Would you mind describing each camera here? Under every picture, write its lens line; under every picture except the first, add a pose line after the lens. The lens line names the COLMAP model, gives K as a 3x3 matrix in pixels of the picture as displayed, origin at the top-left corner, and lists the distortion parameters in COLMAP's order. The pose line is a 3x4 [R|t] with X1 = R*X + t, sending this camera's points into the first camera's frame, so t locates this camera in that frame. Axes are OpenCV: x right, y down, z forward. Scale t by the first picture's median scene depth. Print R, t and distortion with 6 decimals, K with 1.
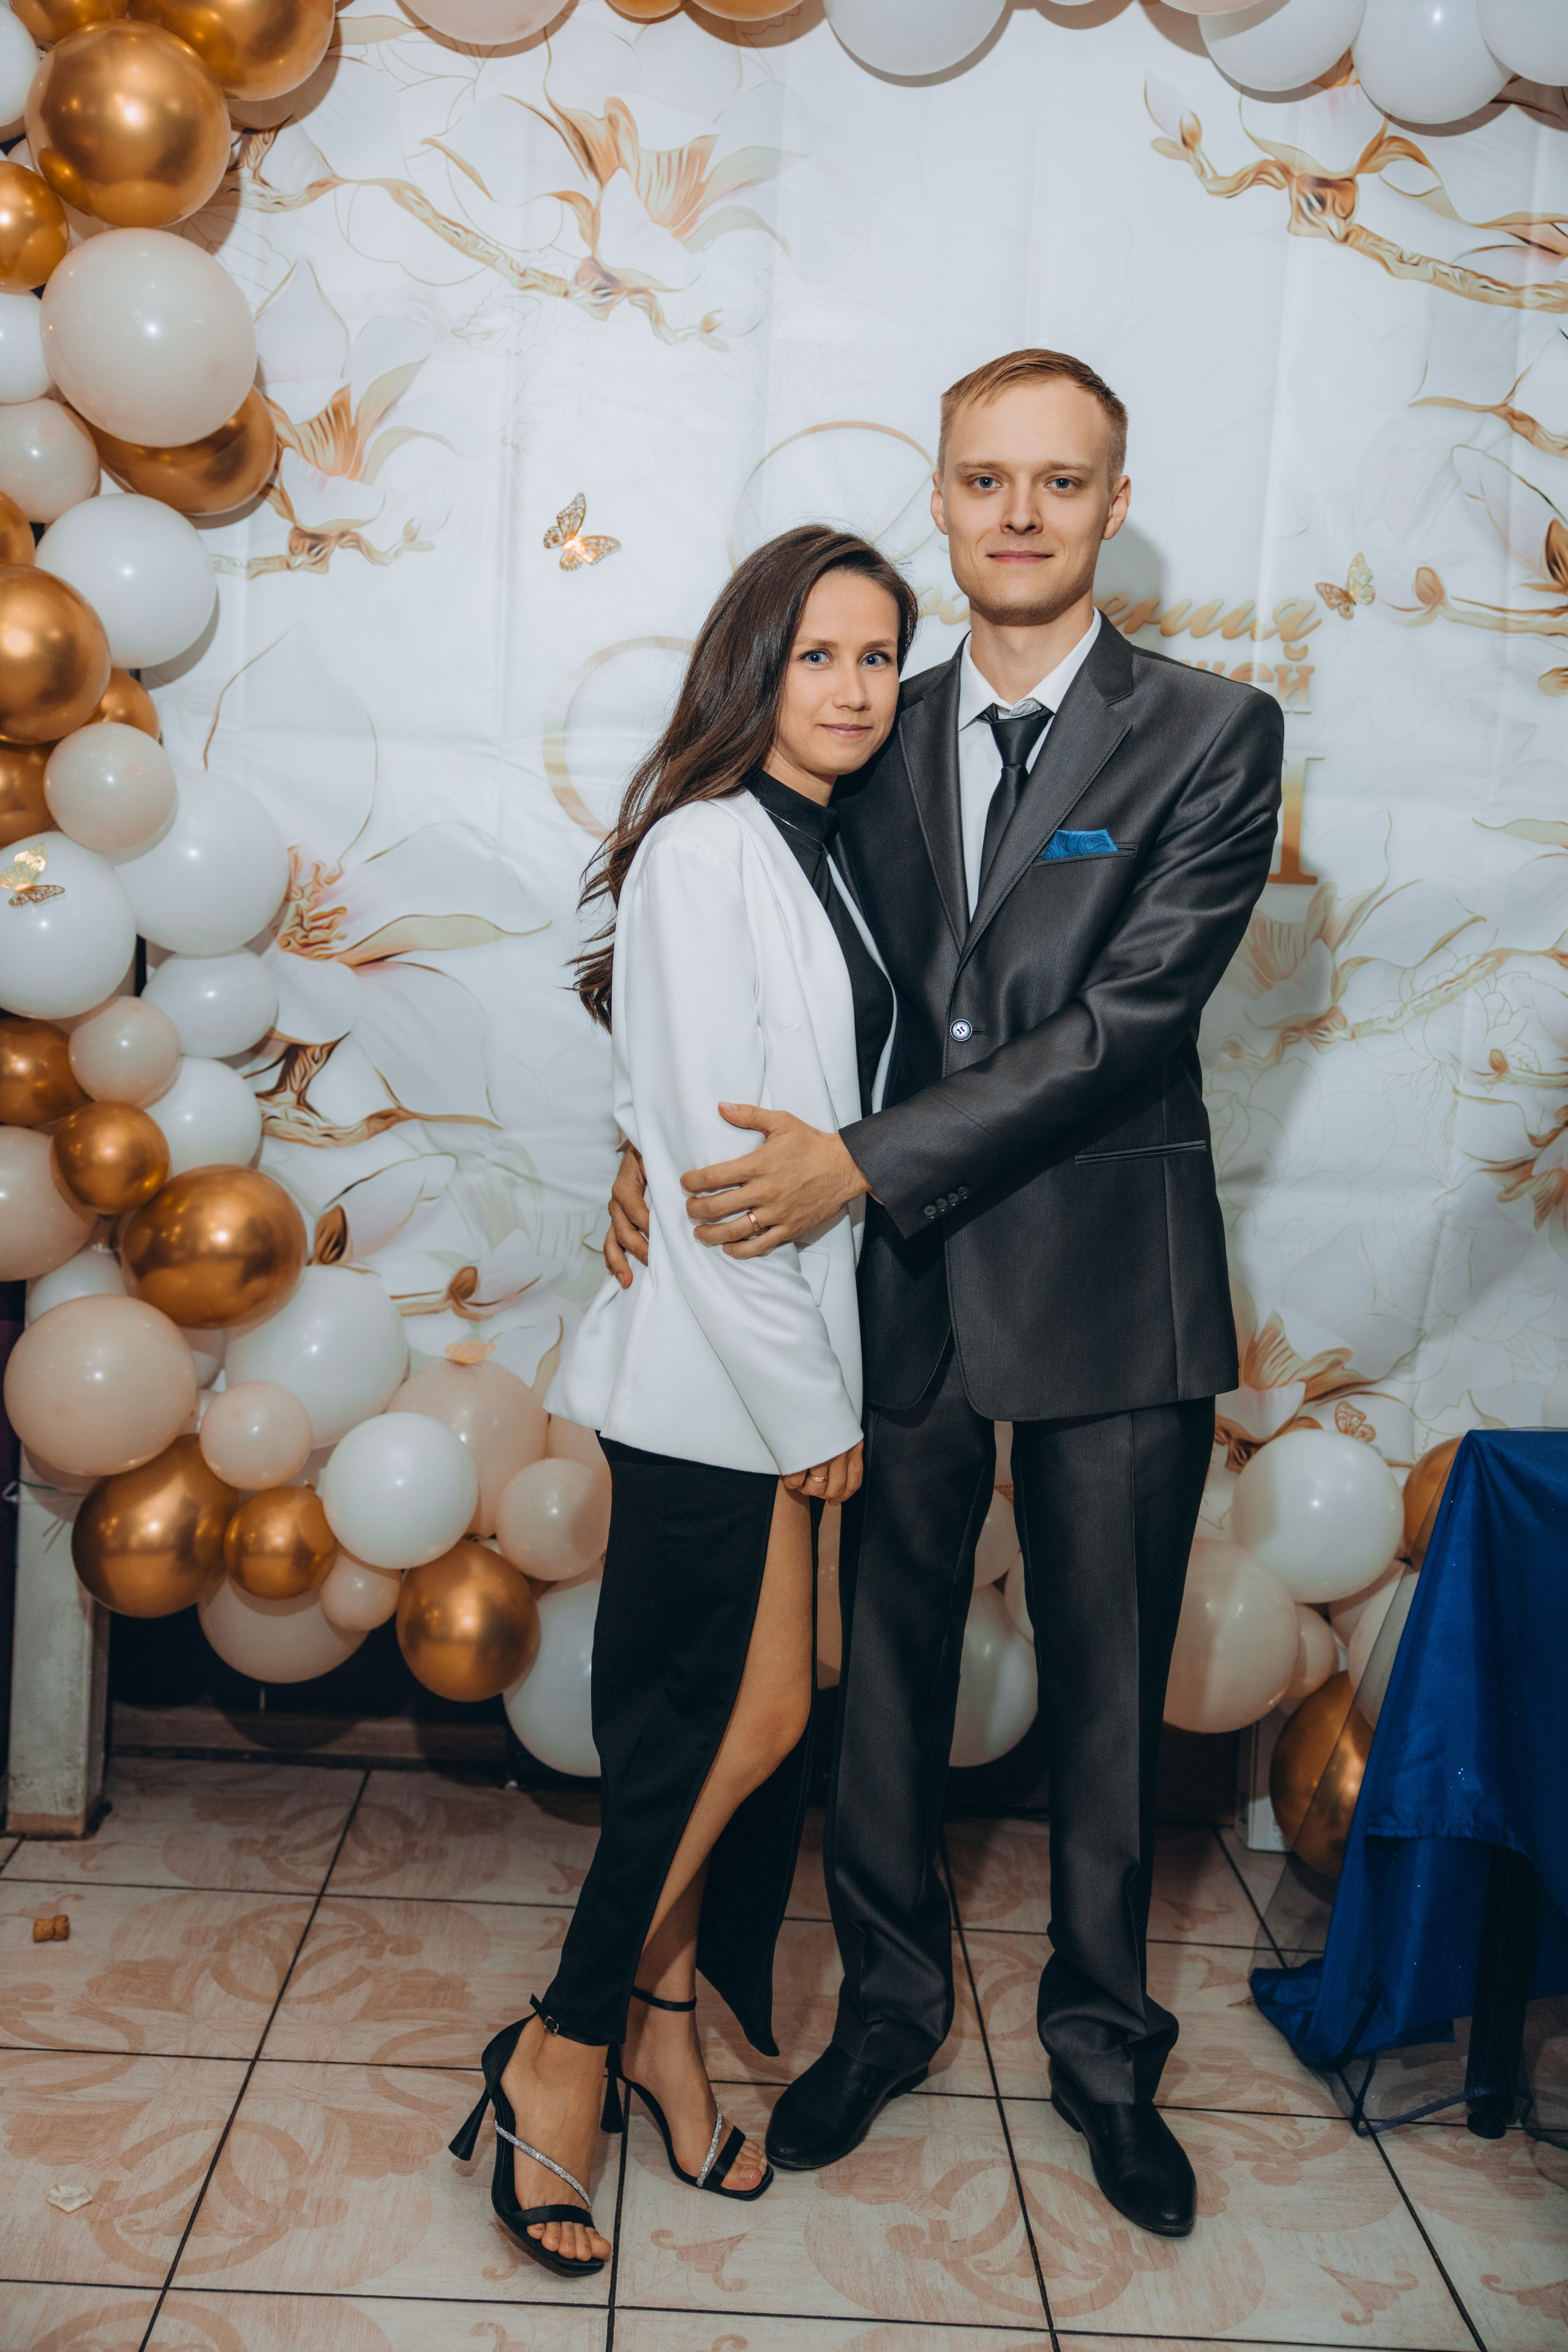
lens RADIAL K [[2325.3, 0, 782.8], [0, 2325.3, 1171.0], [0, 0, 1]] dist [0.048024, 0.000000]
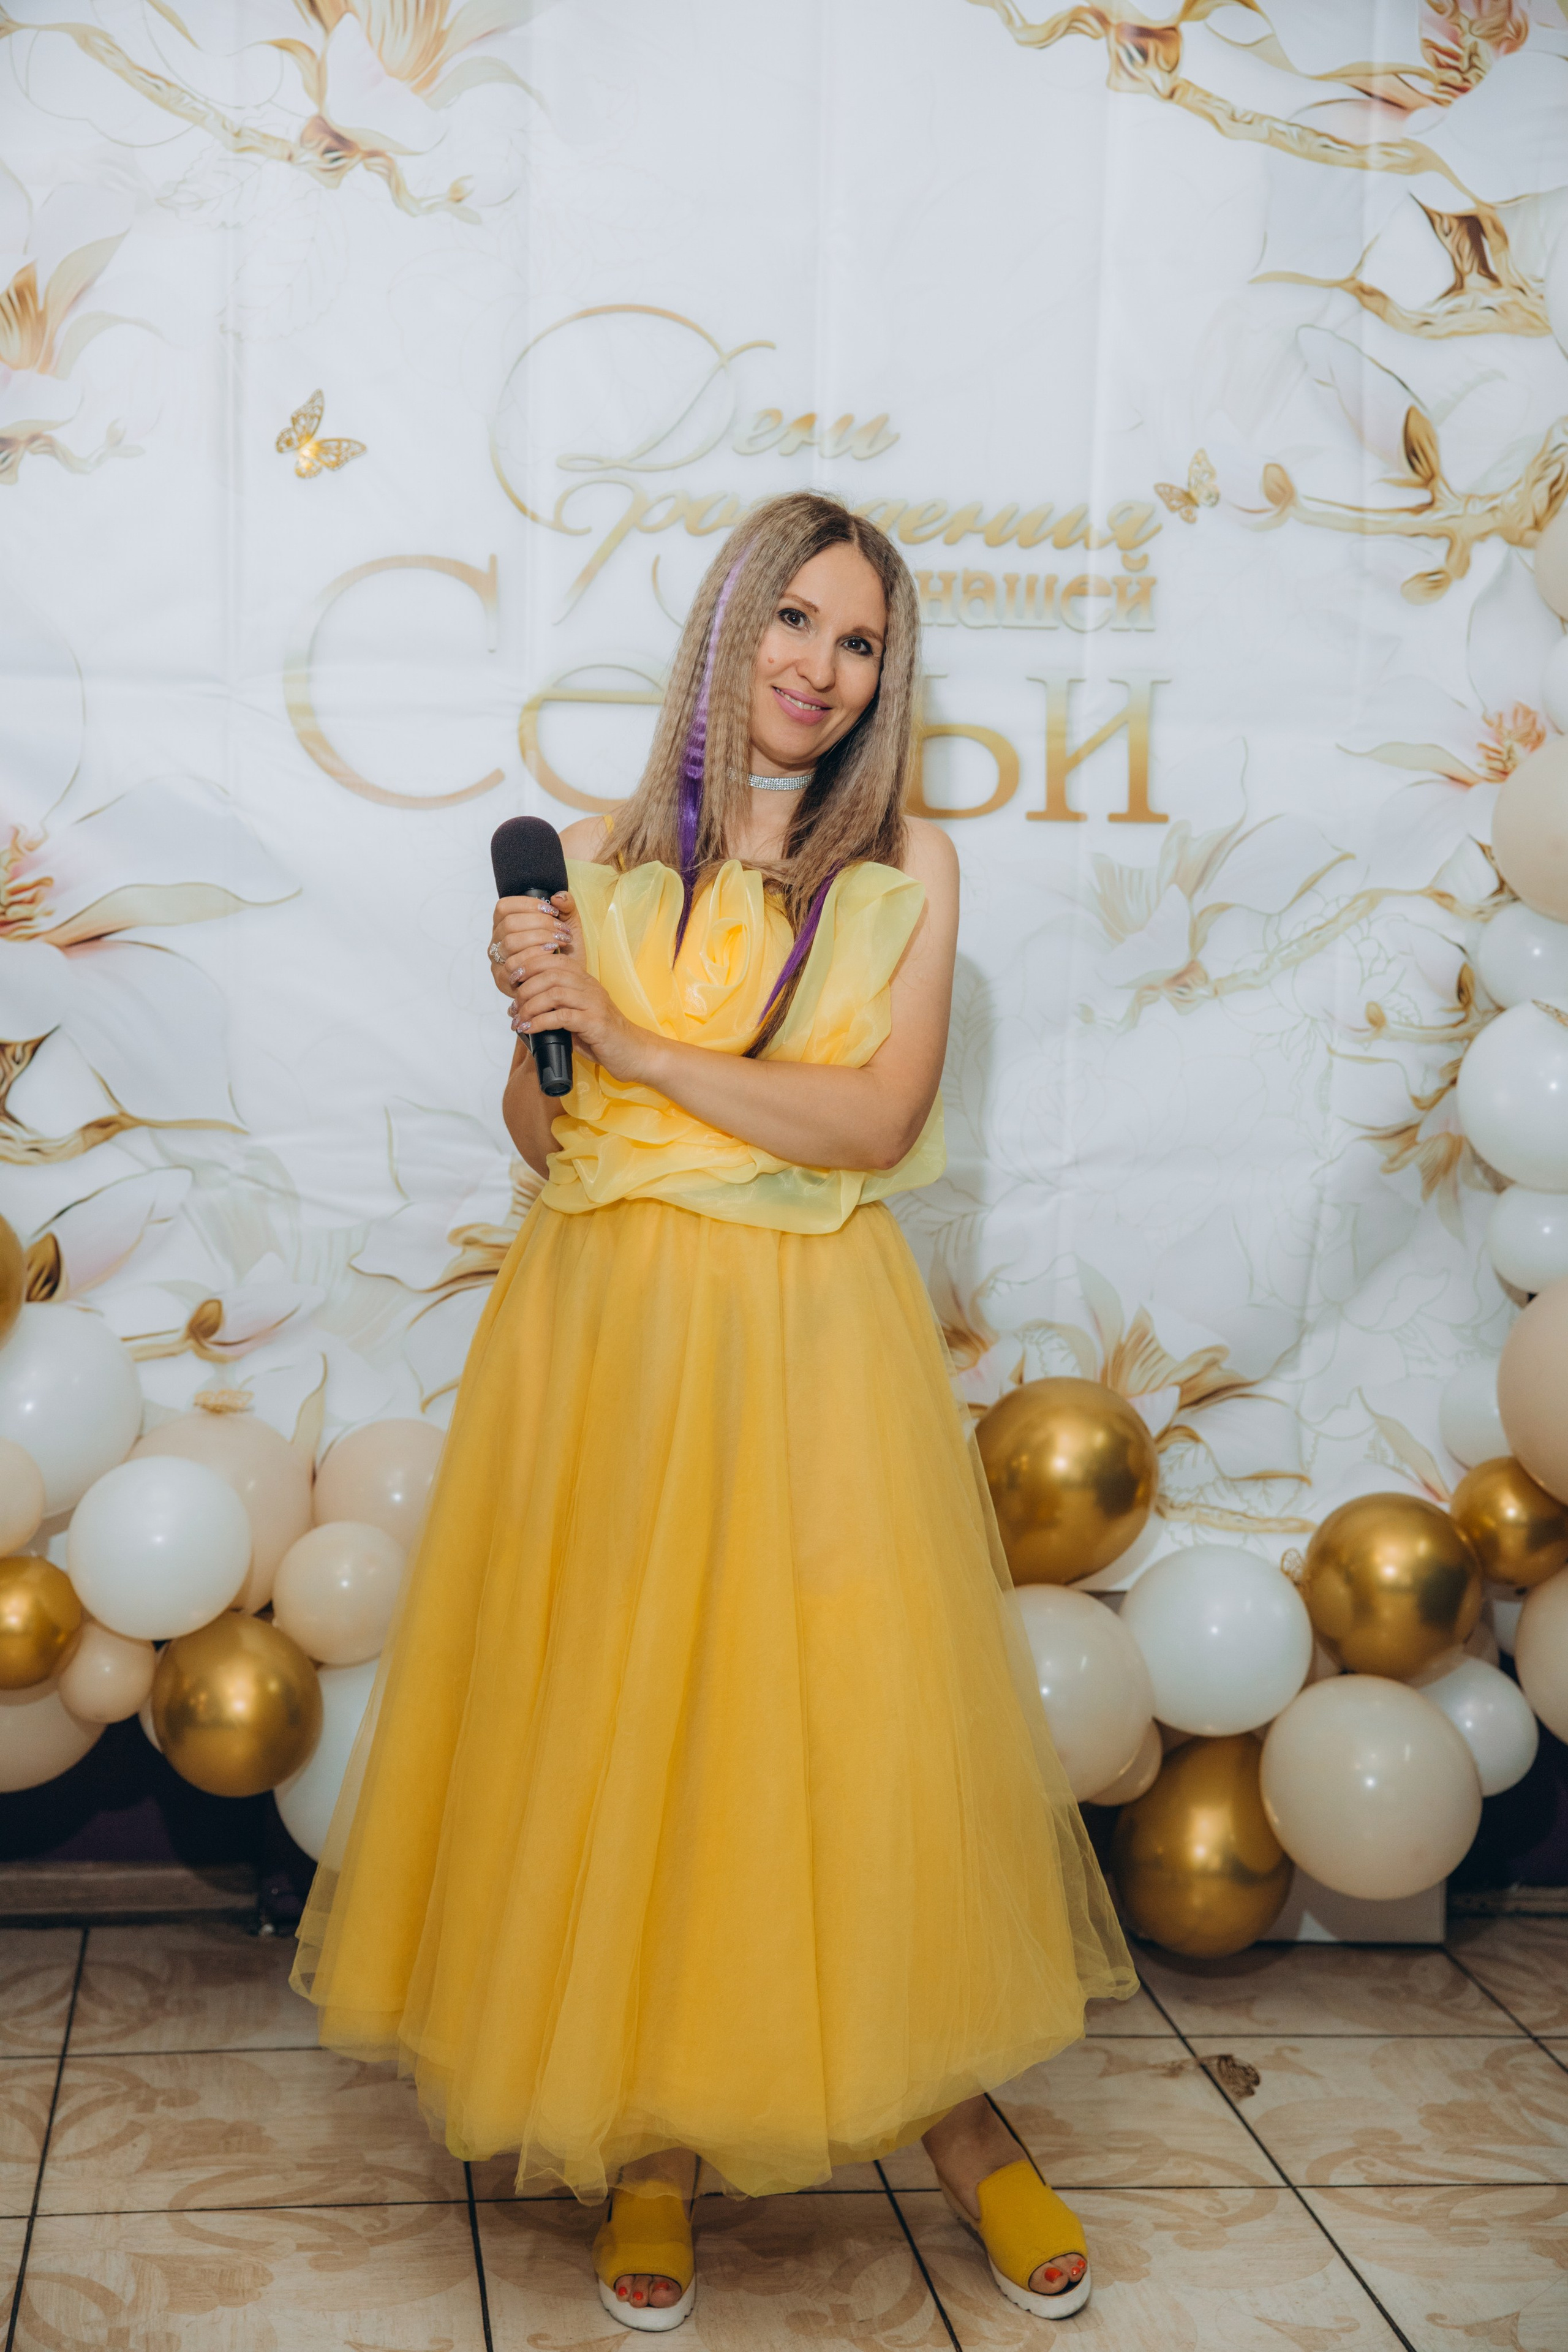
lens RADIAL K [[3319.1, 0, 798.2], [0, 3319.1, 1169.6], [0, 0, 1]] dist [0.198100, 0.000000]
pose [[0.991456, -0.040218, 0.124083, -0.076213], [0.043335, 0.998807, -0.022524, 0.032588], [-0.123029, 0.027709, 0.992016, -0.245996]]
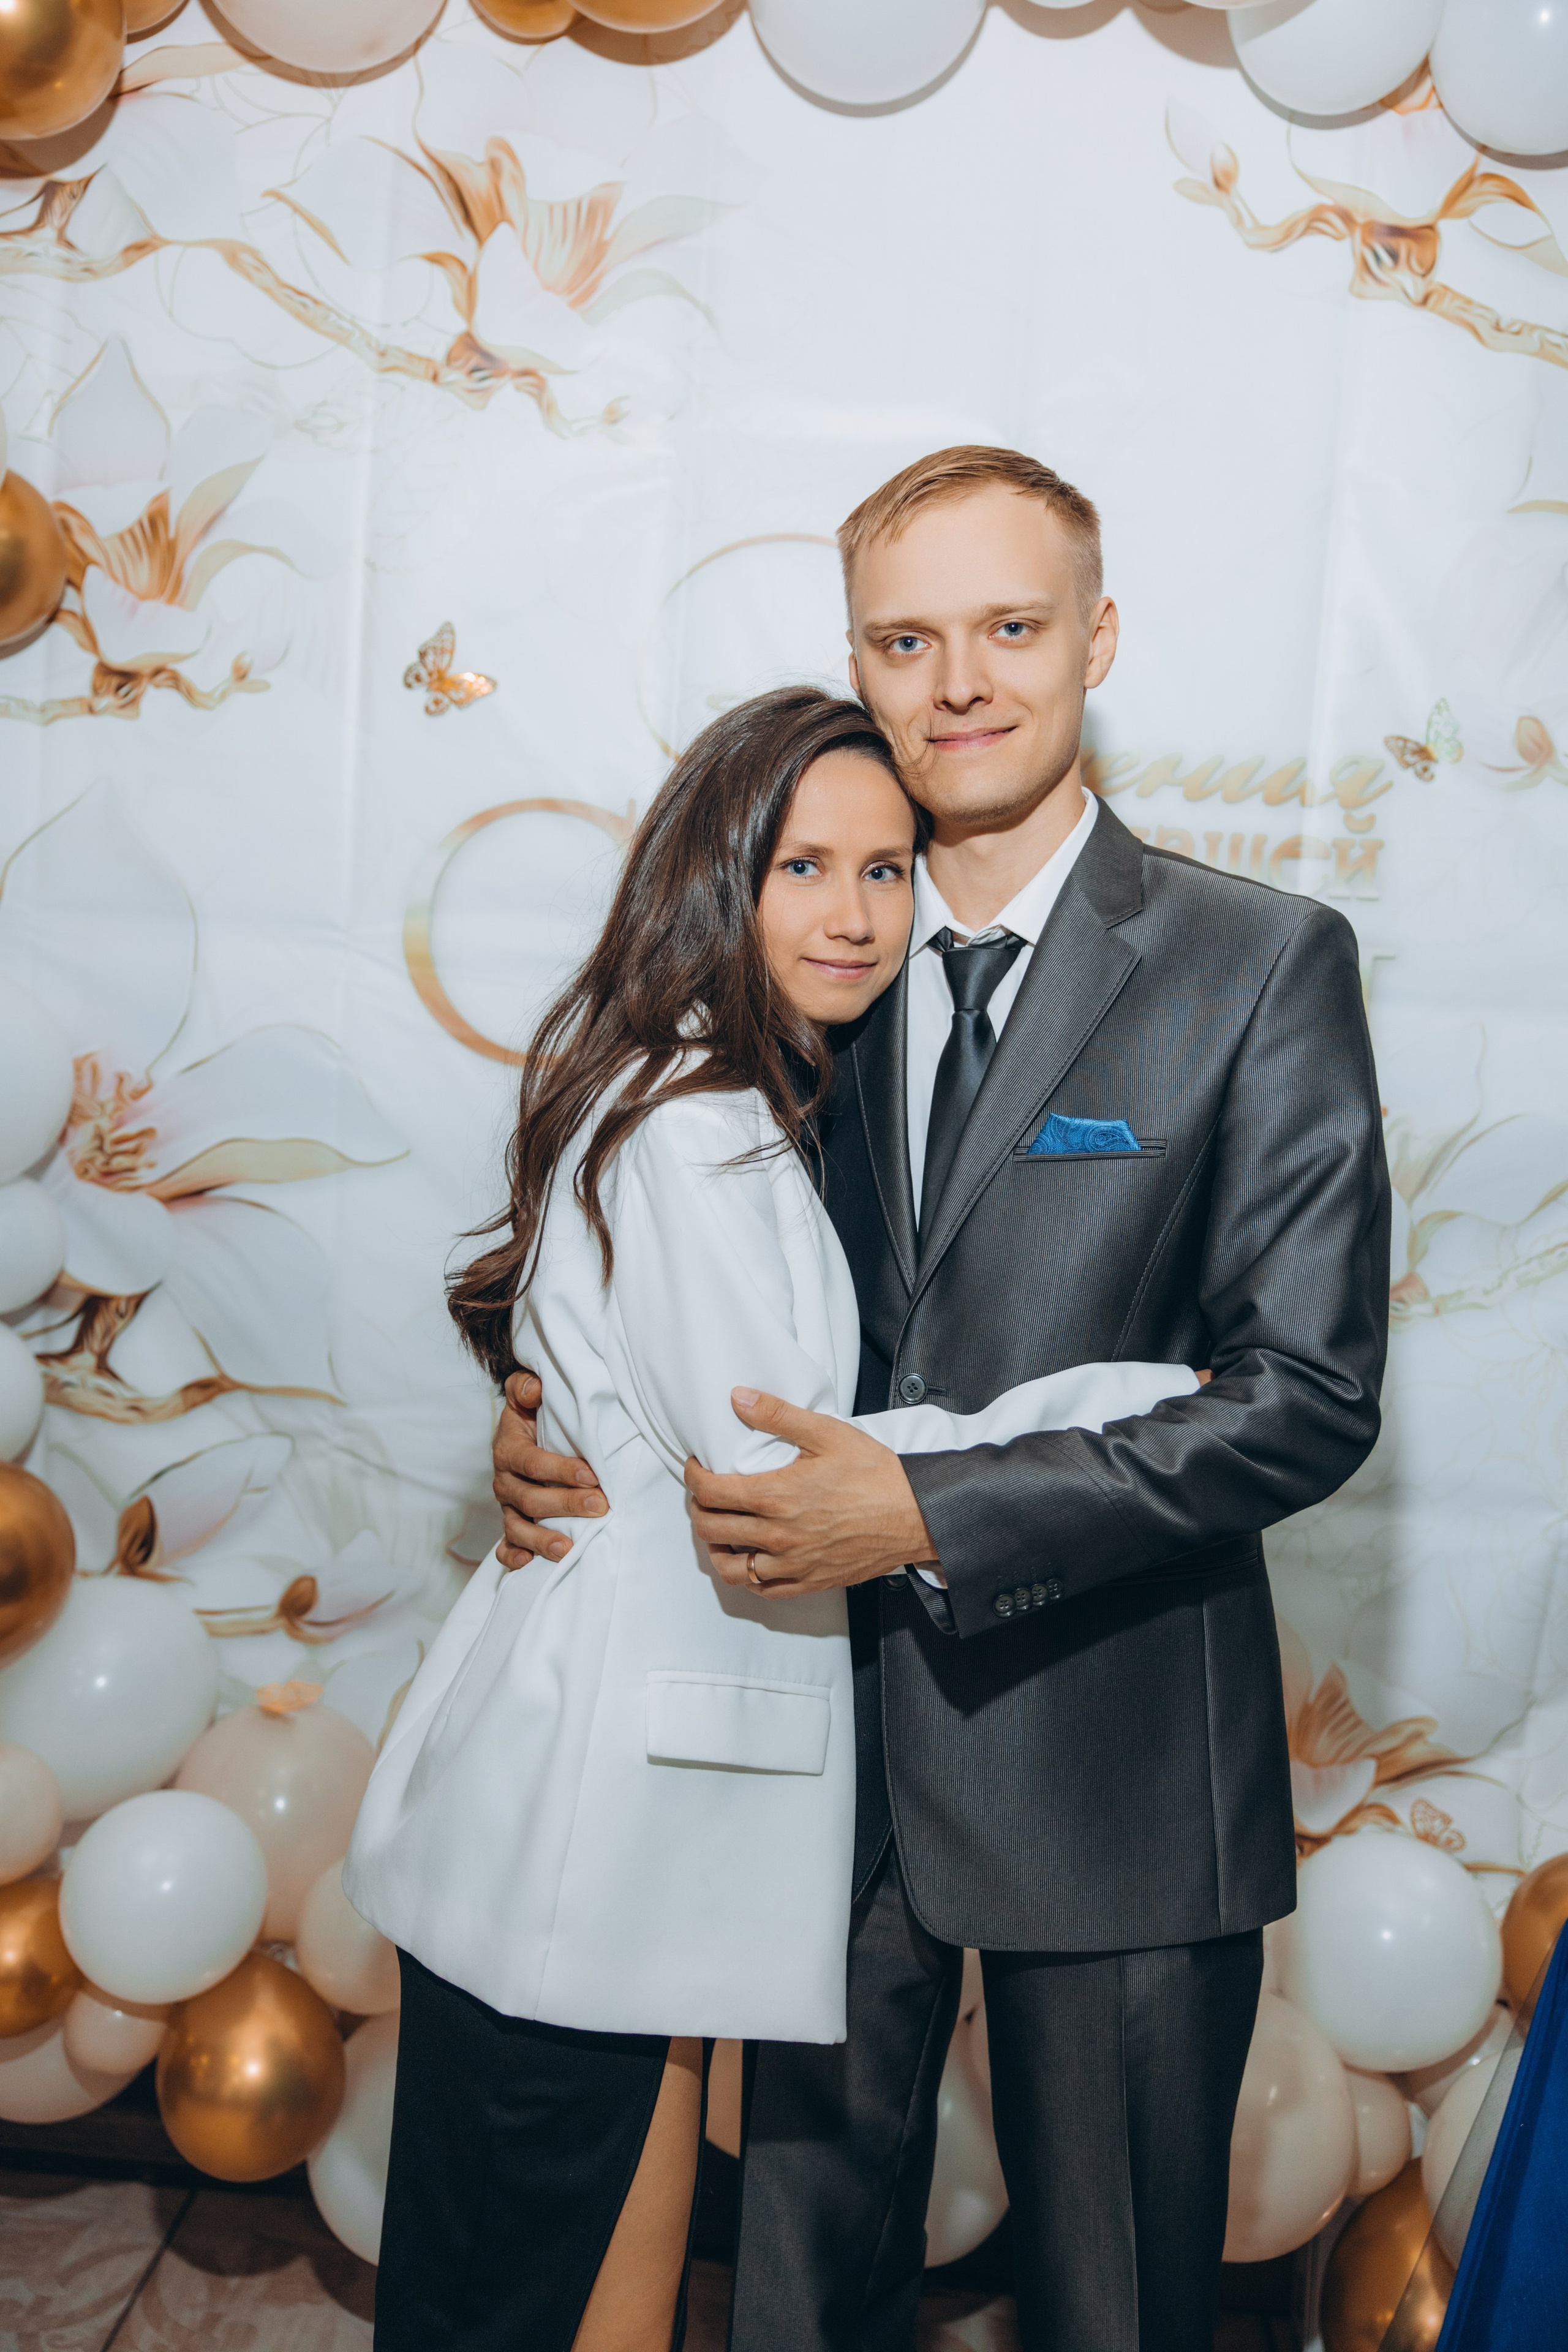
lens RADIAL K [[2325.3, 0, 788.7], [0, 2325.3, 1148.2], [0, 0, 1]] dist [0.048024, 0.000000]
pose [[0.997138, 0.016896, -0.073686, 0.090889], [-0.020675, 0.998493, -0.050836, -0.071766], [0.072716, 0.052214, 0.995985, 0.221832]]
